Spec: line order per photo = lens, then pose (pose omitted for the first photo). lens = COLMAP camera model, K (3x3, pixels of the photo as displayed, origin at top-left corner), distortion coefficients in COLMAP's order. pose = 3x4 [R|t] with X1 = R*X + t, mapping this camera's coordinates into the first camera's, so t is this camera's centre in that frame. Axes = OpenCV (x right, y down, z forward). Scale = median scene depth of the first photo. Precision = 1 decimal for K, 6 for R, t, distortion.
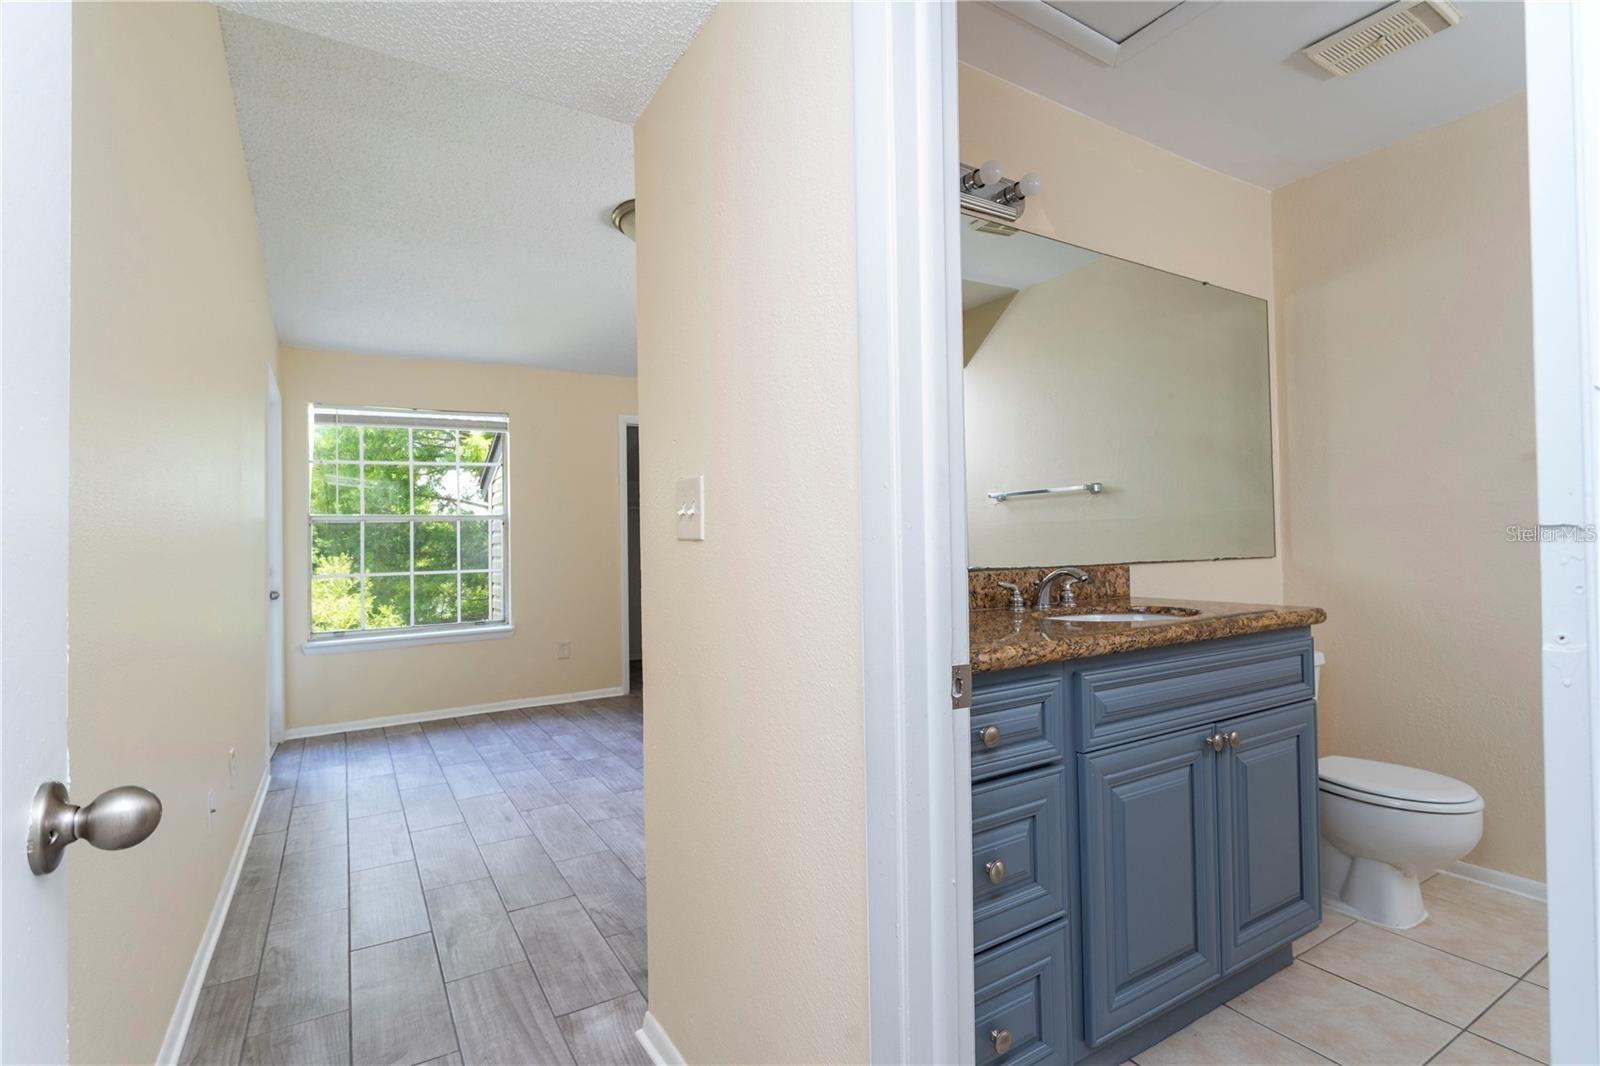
lens RADIAL K [[755.9, 0, 789.6], [0, 755.9, 542.5], [0, 0, 1]] dist [-0.002950, -0.000534]
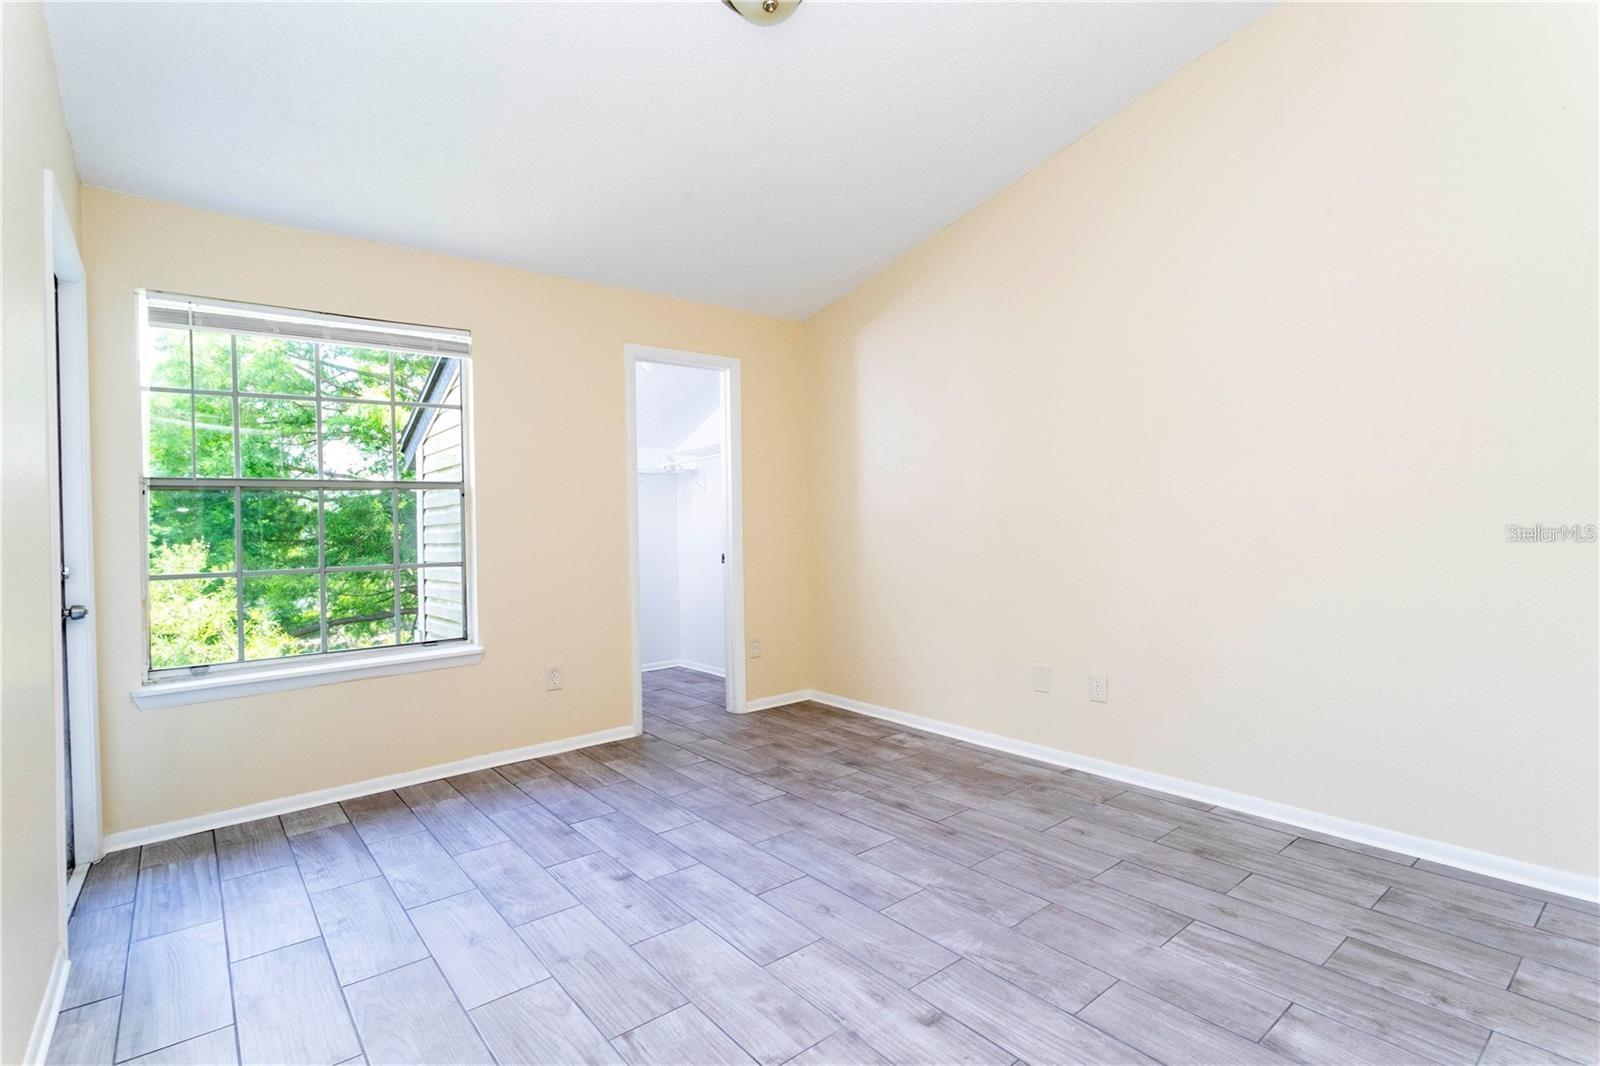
lens RADIAL K [[755.9, 0, 798.2], [0, 755.9, 543.7], [0, 0, 1]] dist [-0.002950, -0.000534]
pose [[0.989150, -0.004533, 0.146837, -0.210720], [0.001444, 0.999776, 0.021137, 0.005672], [-0.146900, -0.020695, 0.988935, 0.333216]]
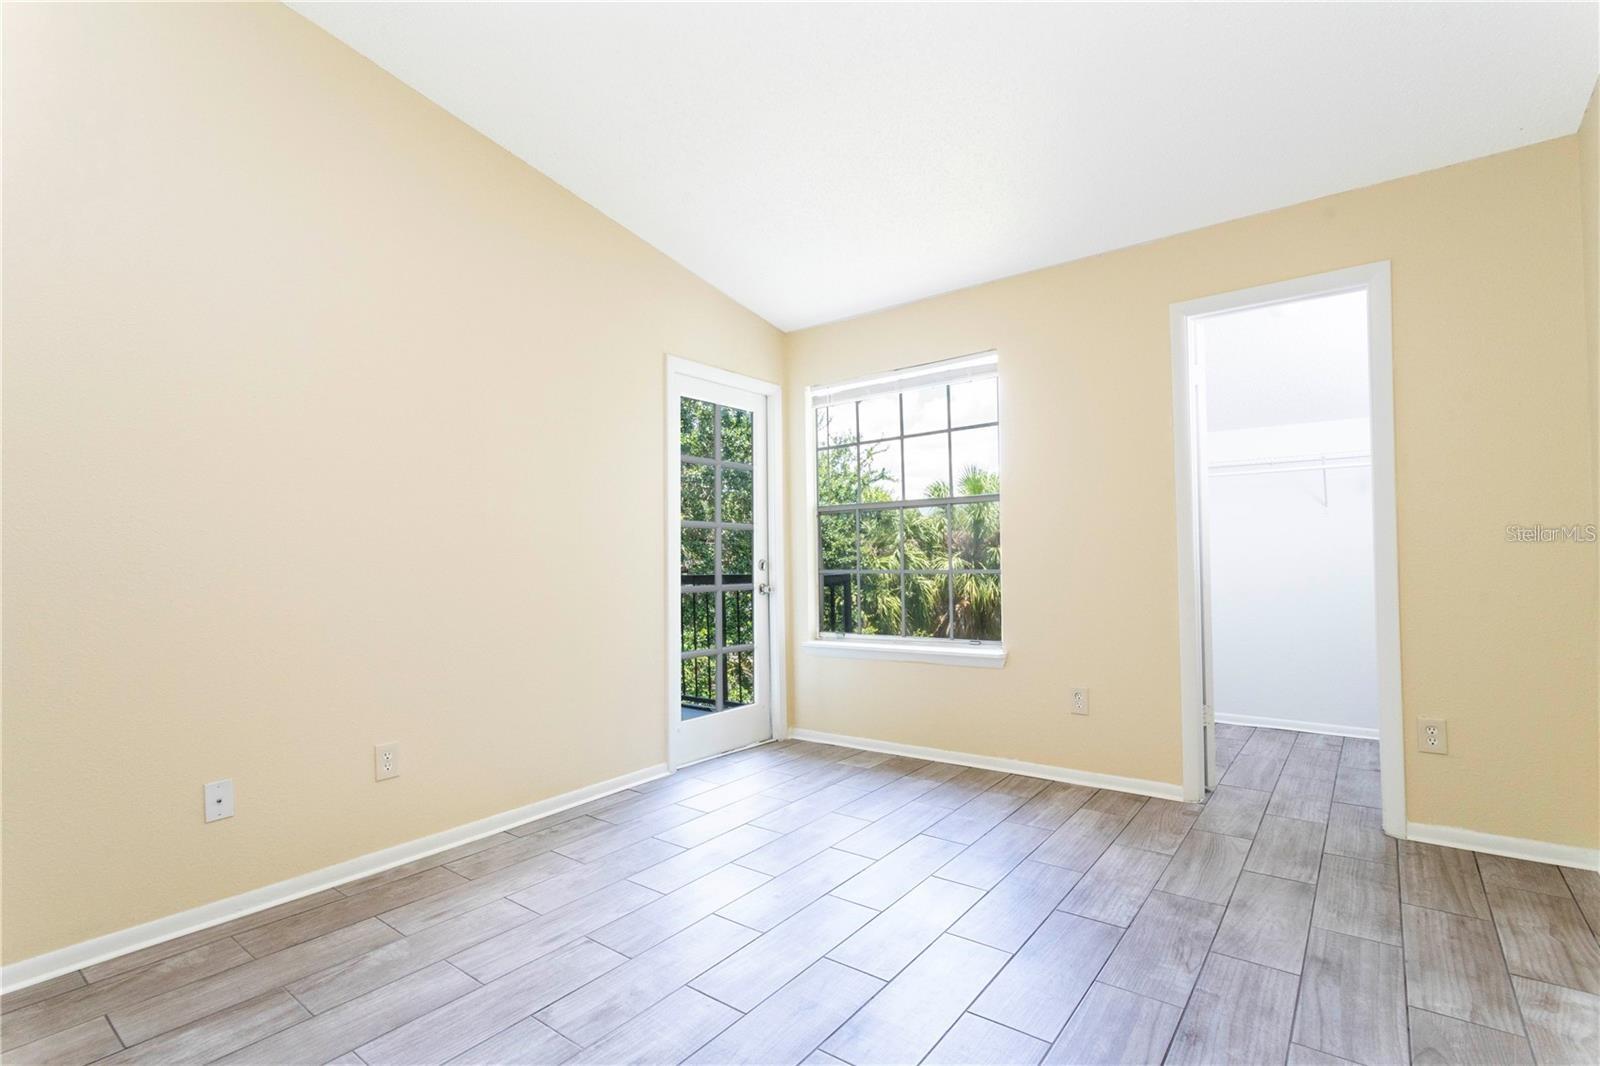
lens RADIAL K [[755.9, 0, 802.6], [0, 755.9, 535.1], [0, 0, 1]] dist [-0.002950, -0.000534]
pose [[0.368077, -0.005115, -0.929781, 0.234981], [0.013758, 0.999905, -0.000054, 0.000882], [0.929694, -0.012772, 0.368112, 0.648738]]
